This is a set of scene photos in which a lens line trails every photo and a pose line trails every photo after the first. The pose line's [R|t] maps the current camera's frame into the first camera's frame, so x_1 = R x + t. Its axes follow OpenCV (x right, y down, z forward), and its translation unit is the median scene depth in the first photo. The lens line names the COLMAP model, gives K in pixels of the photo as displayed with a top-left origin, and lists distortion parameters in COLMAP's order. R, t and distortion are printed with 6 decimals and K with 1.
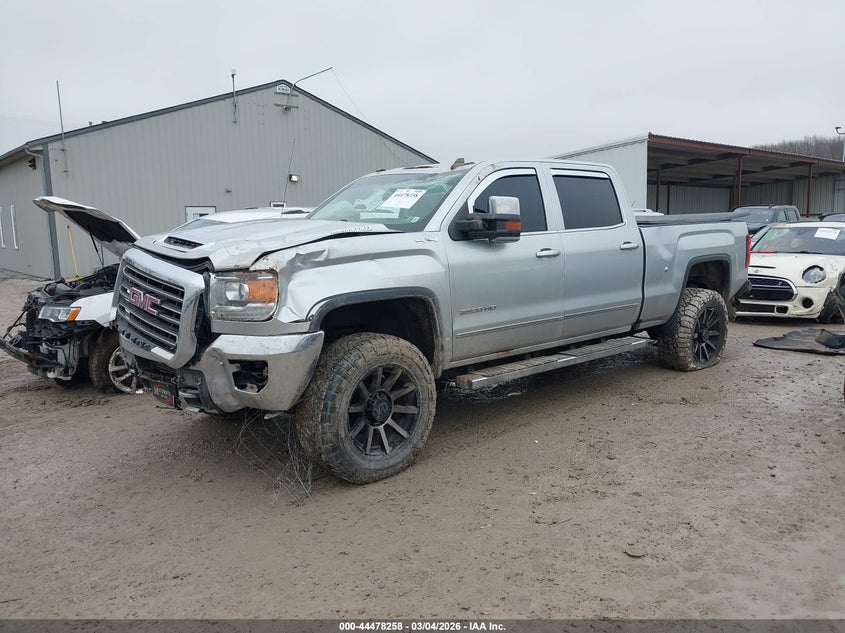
lens RADIAL K [[738.0, 0, 422.5], [0, 738.0, 316.5], [0, 0, 1]] dist [0.002383, 0.000105]
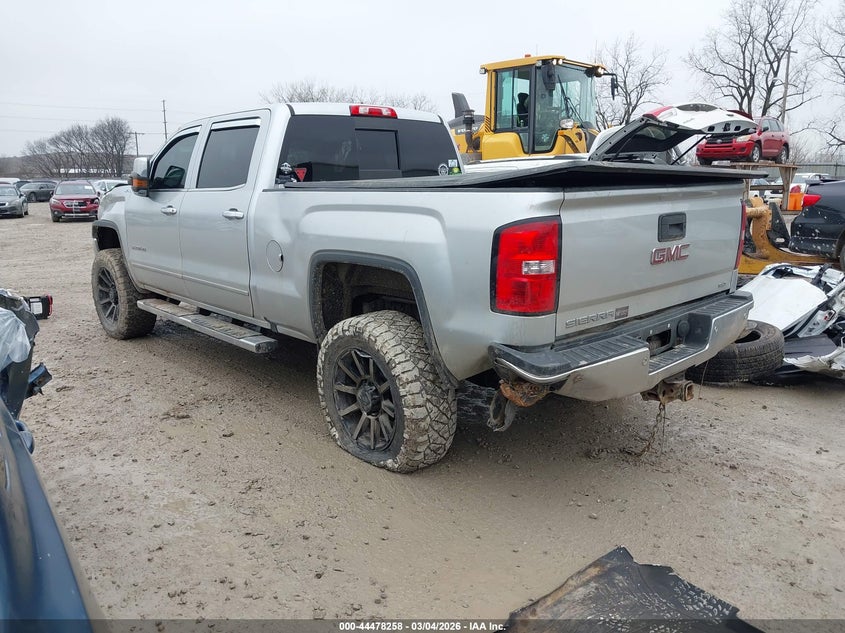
lens RADIAL K [[695.7, 0, 422.5], [0, 695.7, 316.5], [0, 0, 1]] dist [0.007621, 0.002509]
pose [[-0.017357, 0.217334, -0.975943, 1.020546], [-0.125366, 0.967914, 0.217775, -0.176446], [0.991959, 0.126130, 0.010447, 1.203176]]
